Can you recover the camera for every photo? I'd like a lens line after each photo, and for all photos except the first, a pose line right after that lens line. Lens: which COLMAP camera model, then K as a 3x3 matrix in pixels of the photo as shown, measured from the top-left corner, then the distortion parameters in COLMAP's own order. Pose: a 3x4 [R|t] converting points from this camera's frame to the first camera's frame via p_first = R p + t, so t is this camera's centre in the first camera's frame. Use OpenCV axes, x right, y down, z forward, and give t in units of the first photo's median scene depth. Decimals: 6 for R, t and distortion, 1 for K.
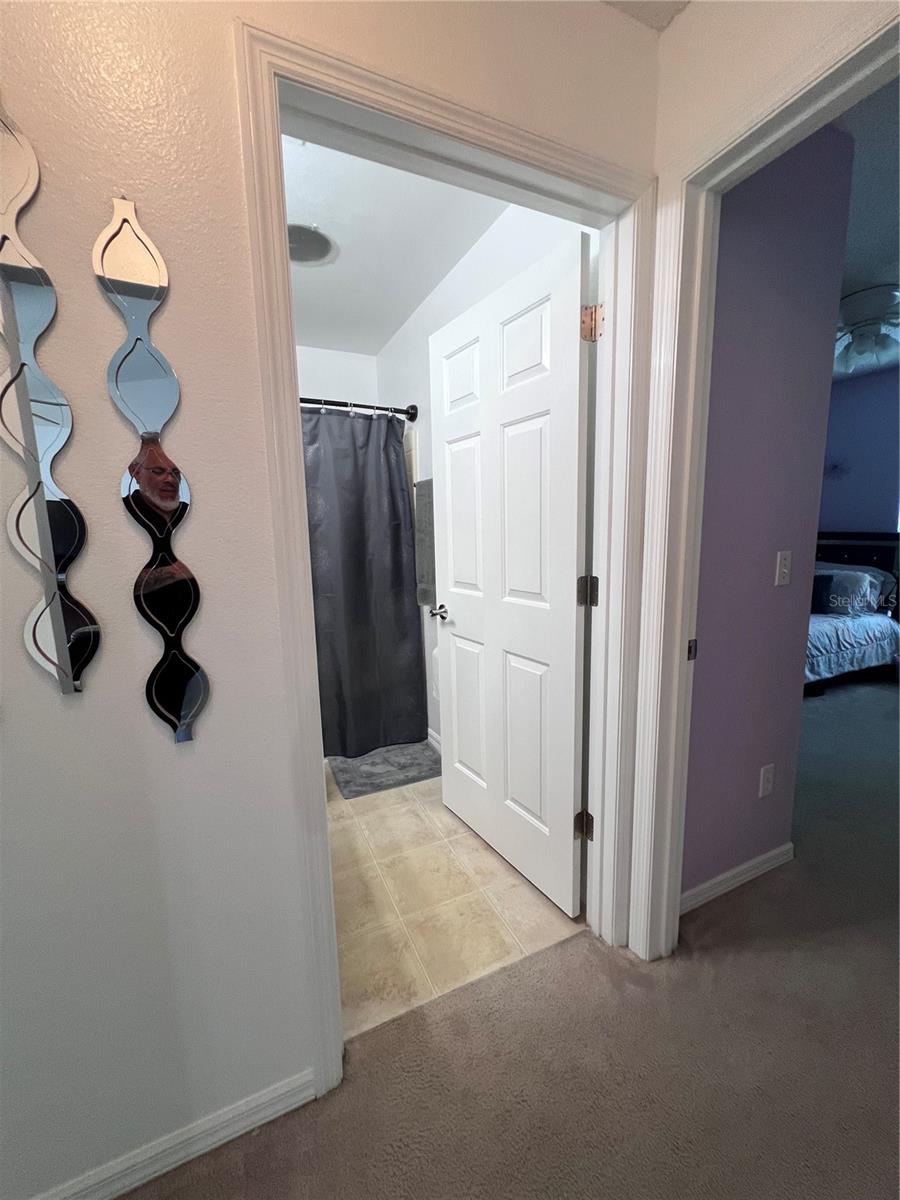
lens RADIAL K [[479.7, 0, 448.2], [0, 479.7, 598.9], [0, 0, 1]] dist [-0.003648, 0.001367]
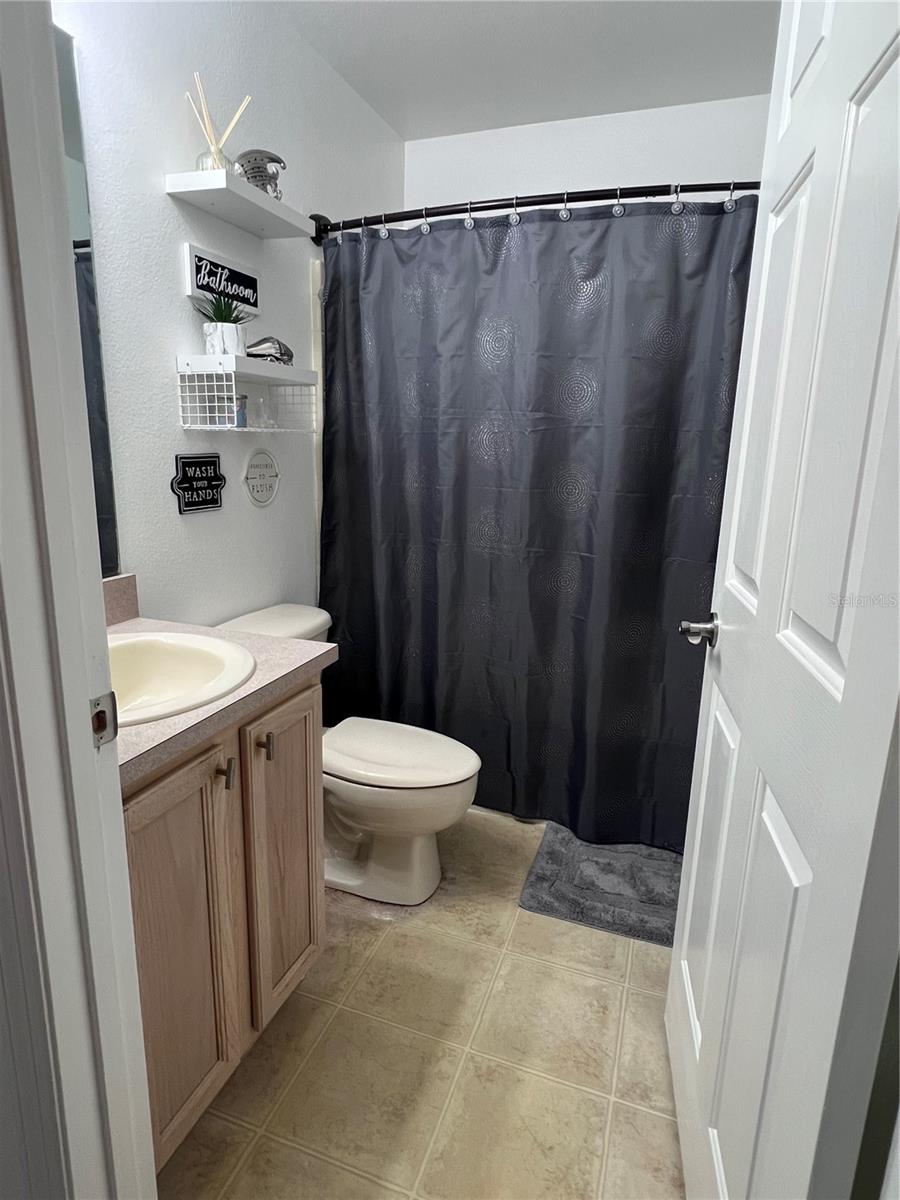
lens RADIAL K [[668.7, 0, 445.5], [0, 668.7, 599.8], [0, 0, 1]] dist [-0.013881, 0.004231]
pose [[0.710381, 0.193191, -0.676783, 0.184380], [-0.145915, 0.981123, 0.126908, -0.032533], [0.688526, 0.008599, 0.725161, 0.328889]]
